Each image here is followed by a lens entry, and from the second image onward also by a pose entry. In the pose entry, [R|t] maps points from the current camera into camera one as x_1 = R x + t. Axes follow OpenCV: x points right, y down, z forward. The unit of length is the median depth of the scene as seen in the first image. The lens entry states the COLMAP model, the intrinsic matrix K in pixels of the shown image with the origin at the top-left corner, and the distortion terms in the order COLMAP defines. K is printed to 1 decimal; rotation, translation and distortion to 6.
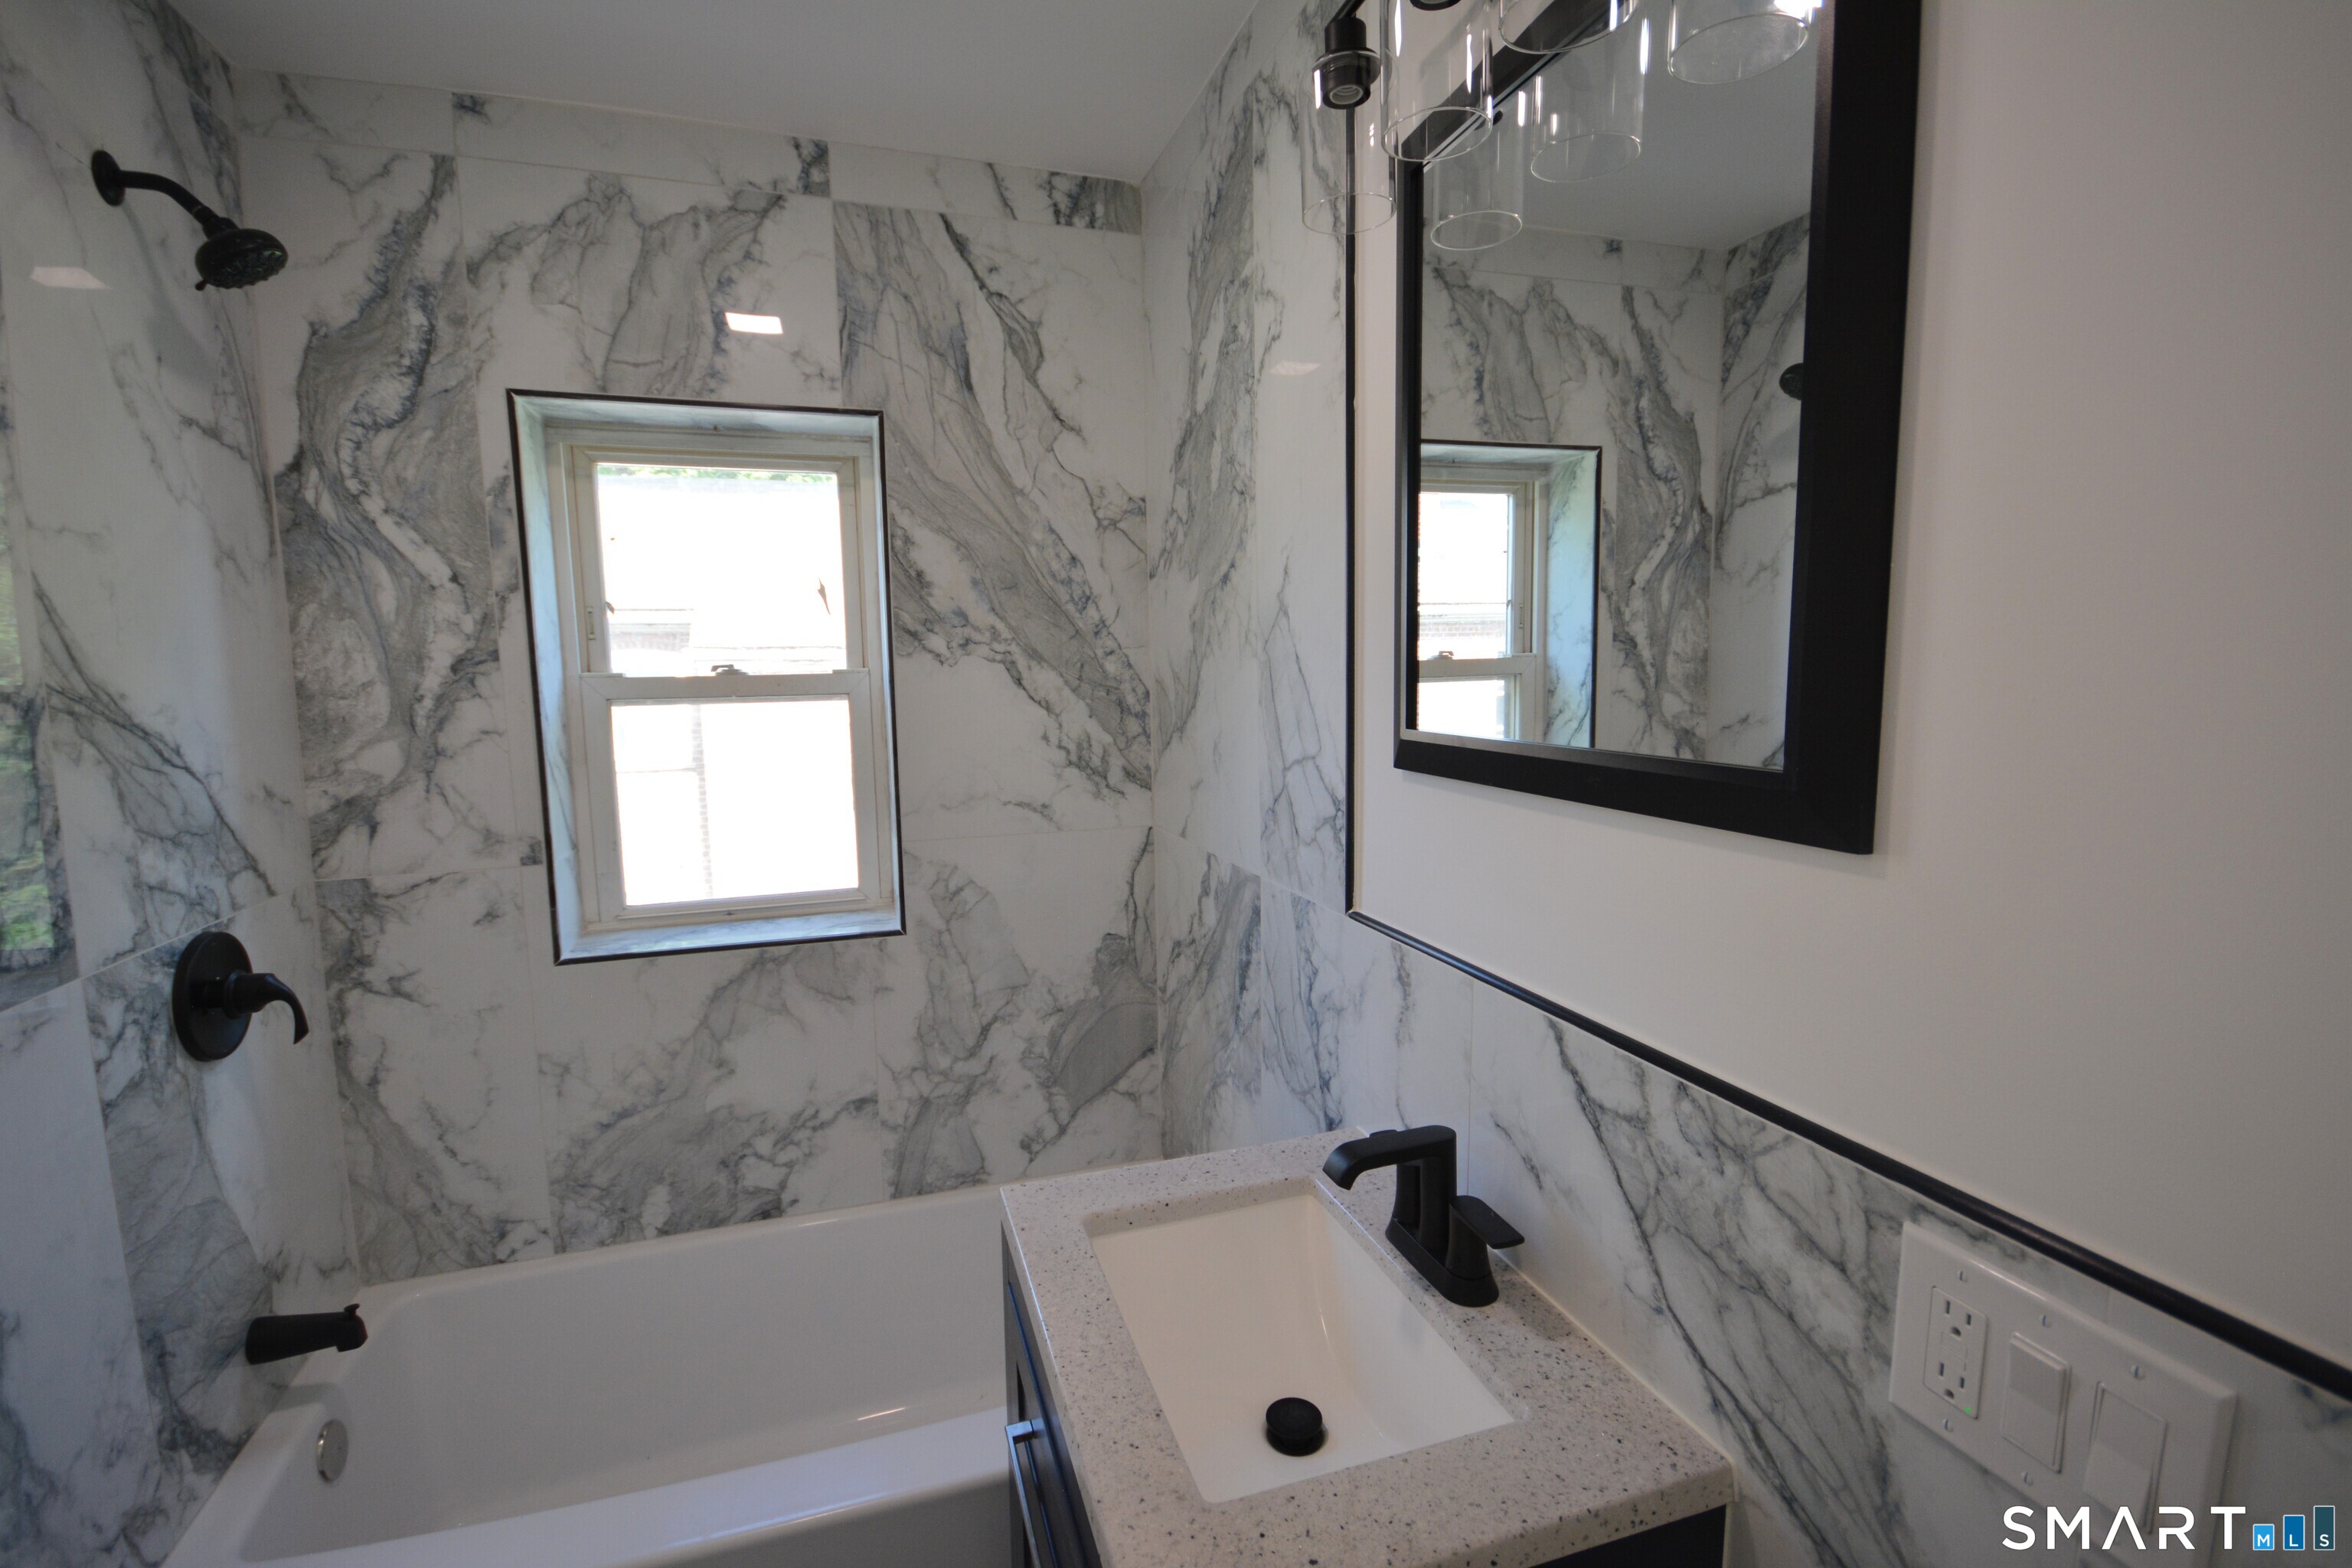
lens RADIAL K [[1053.7, 0, 1176.0], [0, 1053.7, 784.0], [0, 0, 1]] dist [0.006226, -0.005832]
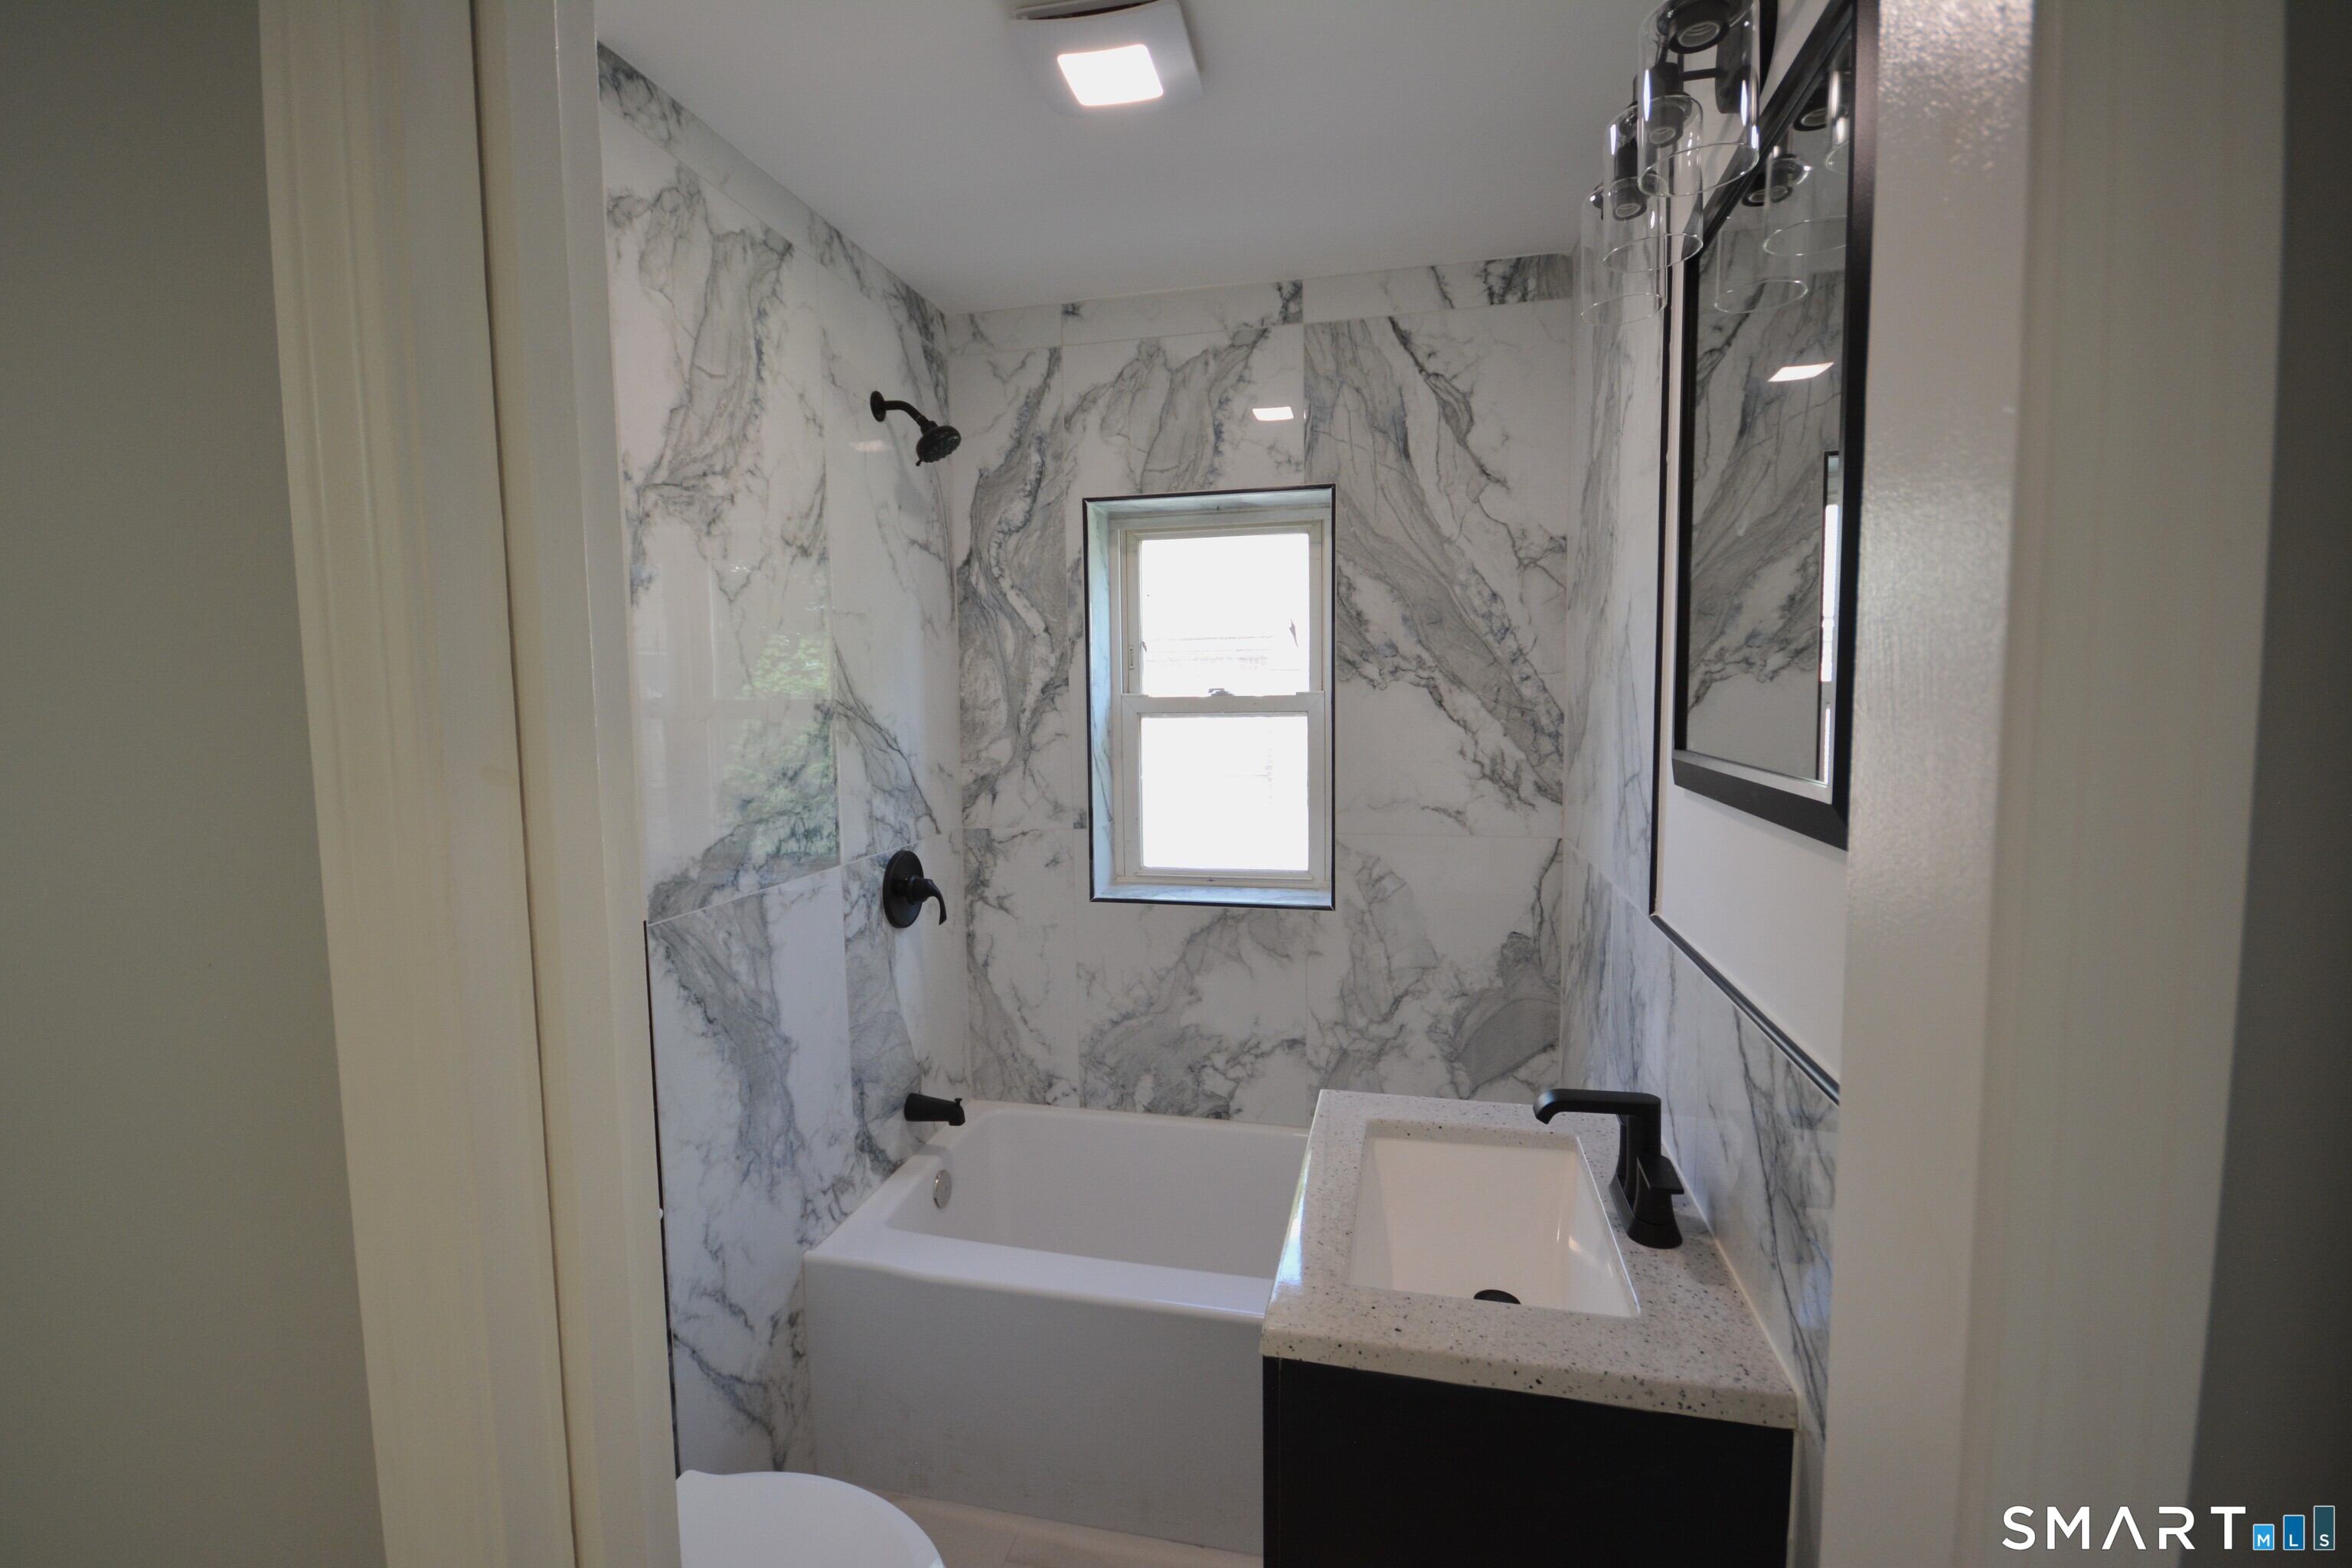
lens RADIAL K [[1053.7, 0, 1176.0], [0, 1053.7, 784.0], [0, 0, 1]] dist [0.006226, -0.005832]
pose [[0.853579, 0.048418, -0.518709, 0.235163], [-0.058837, 0.998261, -0.003640, 0.014249], [0.517631, 0.033626, 0.854943, -0.151981]]
